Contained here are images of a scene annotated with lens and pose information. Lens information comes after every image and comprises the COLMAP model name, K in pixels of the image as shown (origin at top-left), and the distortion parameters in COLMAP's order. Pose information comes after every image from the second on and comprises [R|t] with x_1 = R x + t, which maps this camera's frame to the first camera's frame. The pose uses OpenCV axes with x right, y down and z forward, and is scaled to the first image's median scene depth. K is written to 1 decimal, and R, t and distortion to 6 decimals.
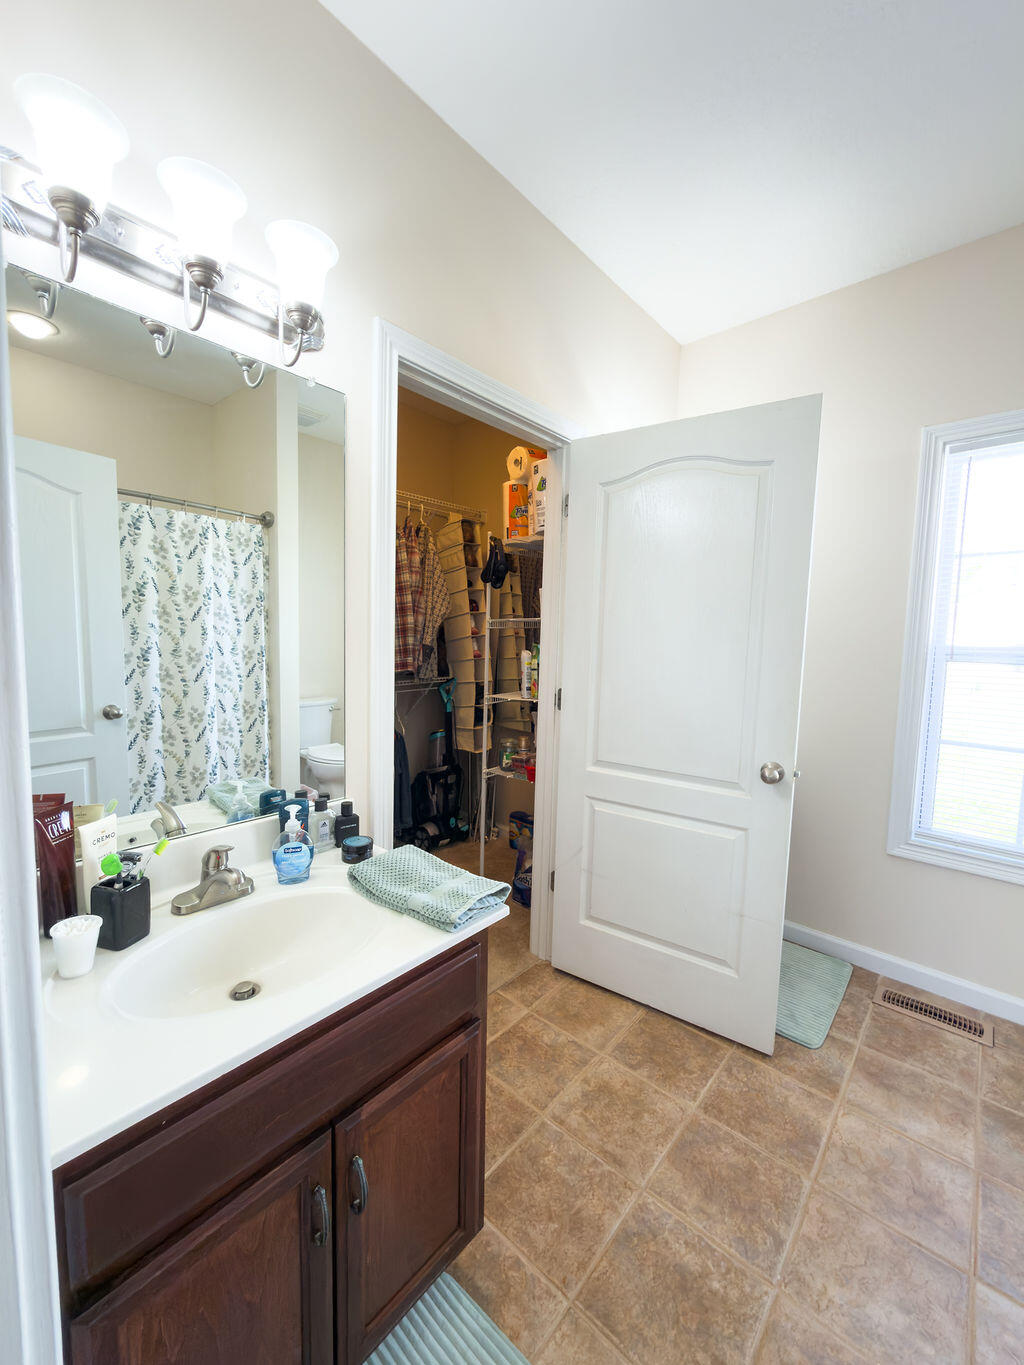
lens RADIAL K [[547.9, 0, 510.7], [0, 547.9, 683.5], [0, 0, 1]] dist [-0.001491, -0.000198]
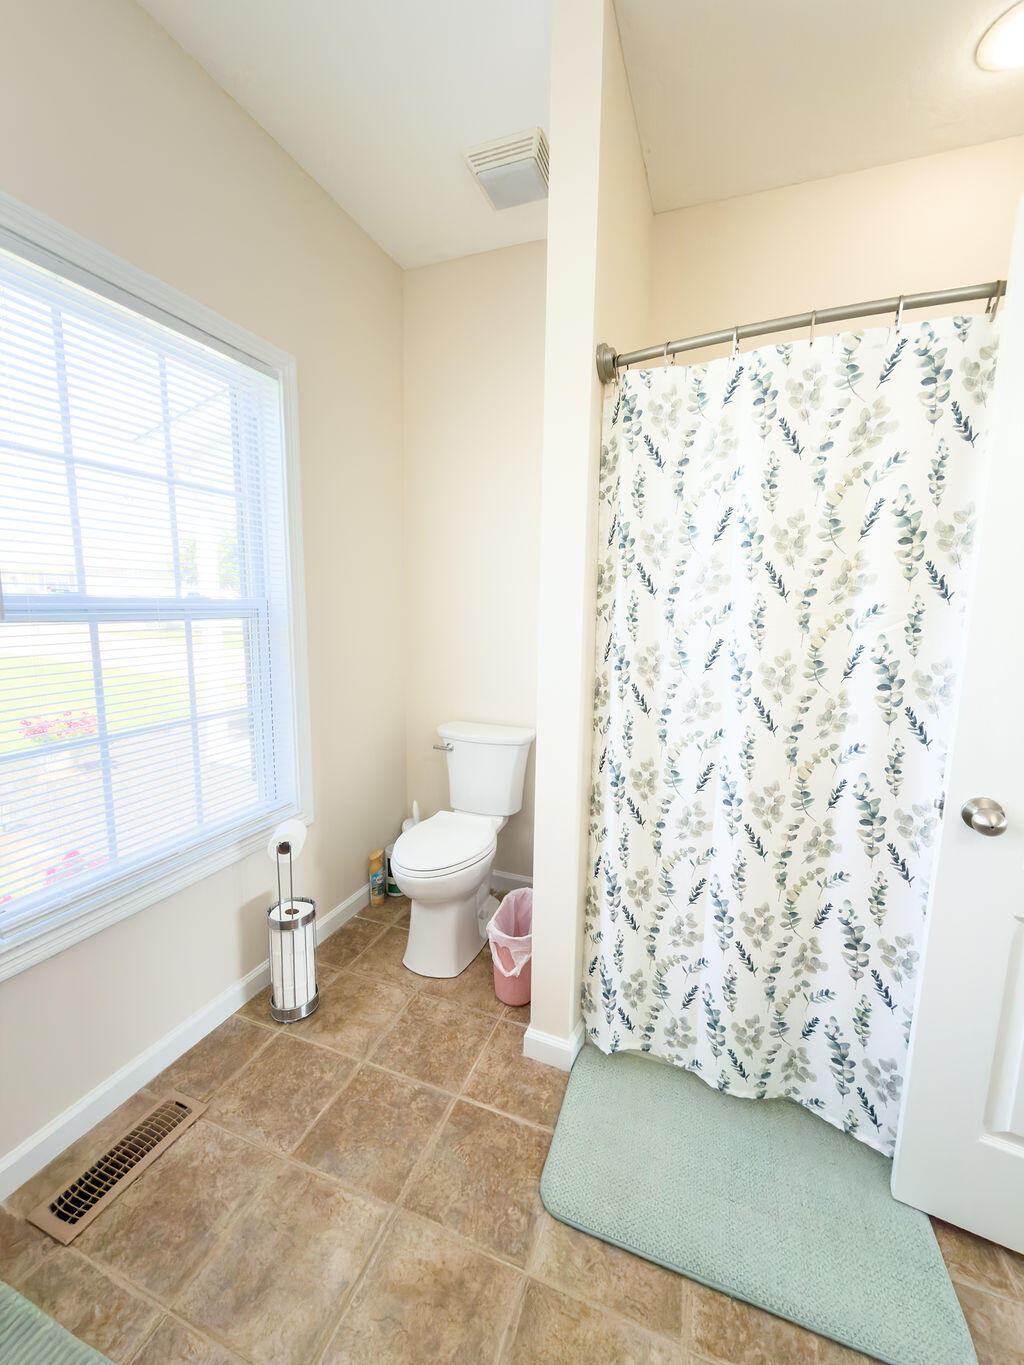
lens RADIAL K [[552.6, 0, 512.0], [0, 552.6, 682.5], [0, 0, 1]] dist [-0.000817, -0.000027]
pose [[-0.350838, -0.163467, 0.922058, 0.103295], [0.063763, 0.978191, 0.197679, -0.072869], [-0.934263, 0.128147, -0.332764, 0.880325]]
